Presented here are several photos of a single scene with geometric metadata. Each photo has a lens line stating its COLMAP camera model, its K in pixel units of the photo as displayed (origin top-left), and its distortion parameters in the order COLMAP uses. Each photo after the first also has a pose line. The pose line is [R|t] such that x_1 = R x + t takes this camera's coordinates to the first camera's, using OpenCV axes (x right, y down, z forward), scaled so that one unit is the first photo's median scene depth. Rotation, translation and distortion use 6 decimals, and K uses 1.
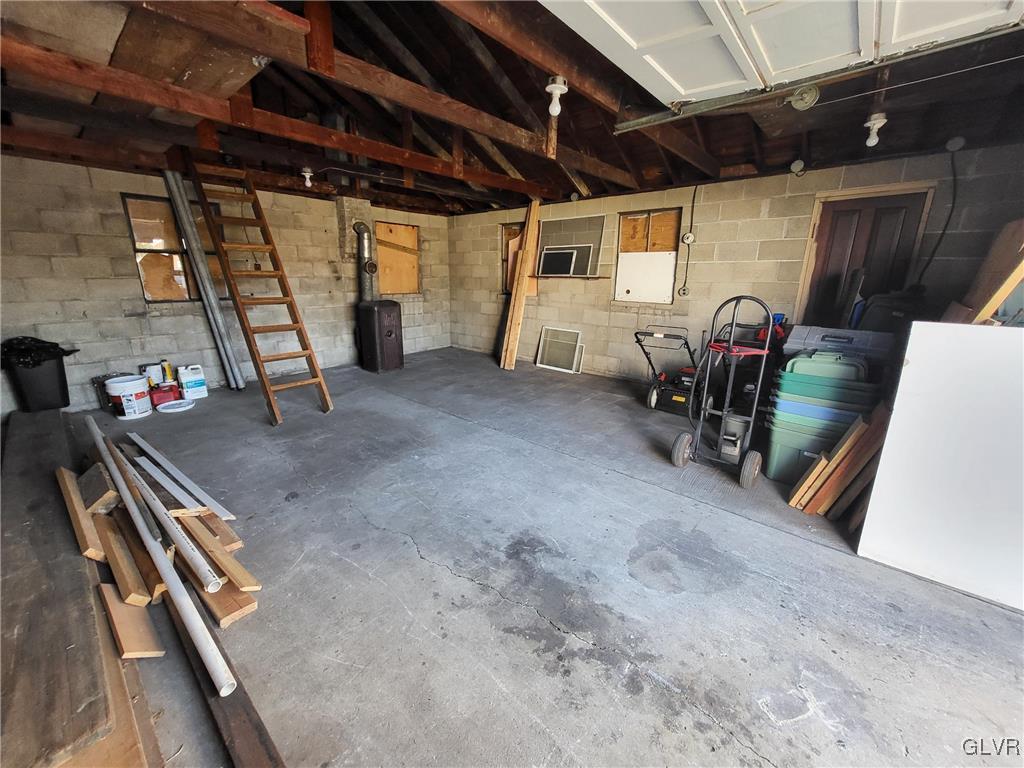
lens RADIAL K [[405.5, 0, 512.3], [0, 405.5, 383.2], [0, 0, 1]] dist [-0.001620, -0.000768]
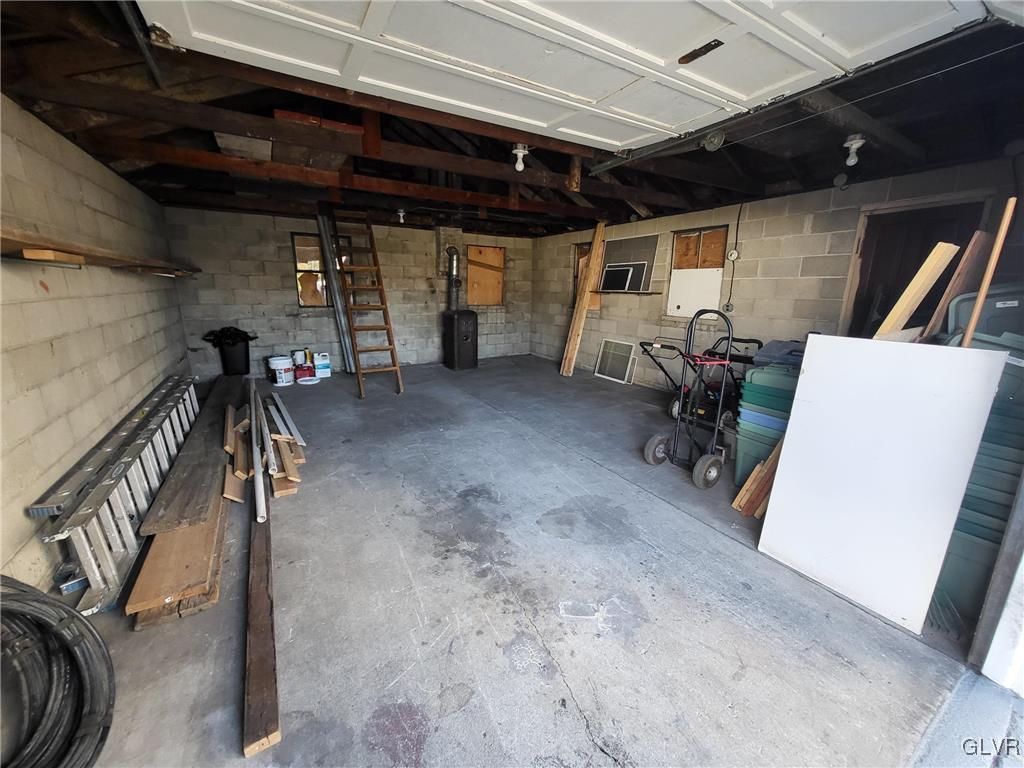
lens RADIAL K [[405.5, 0, 509.5], [0, 405.5, 385.6], [0, 0, 1]] dist [-0.001620, -0.000768]
pose [[0.947678, 0.080172, -0.308995, 0.316654], [-0.089619, 0.995840, -0.016478, 0.040361], [0.306389, 0.043308, 0.950921, -0.146141]]
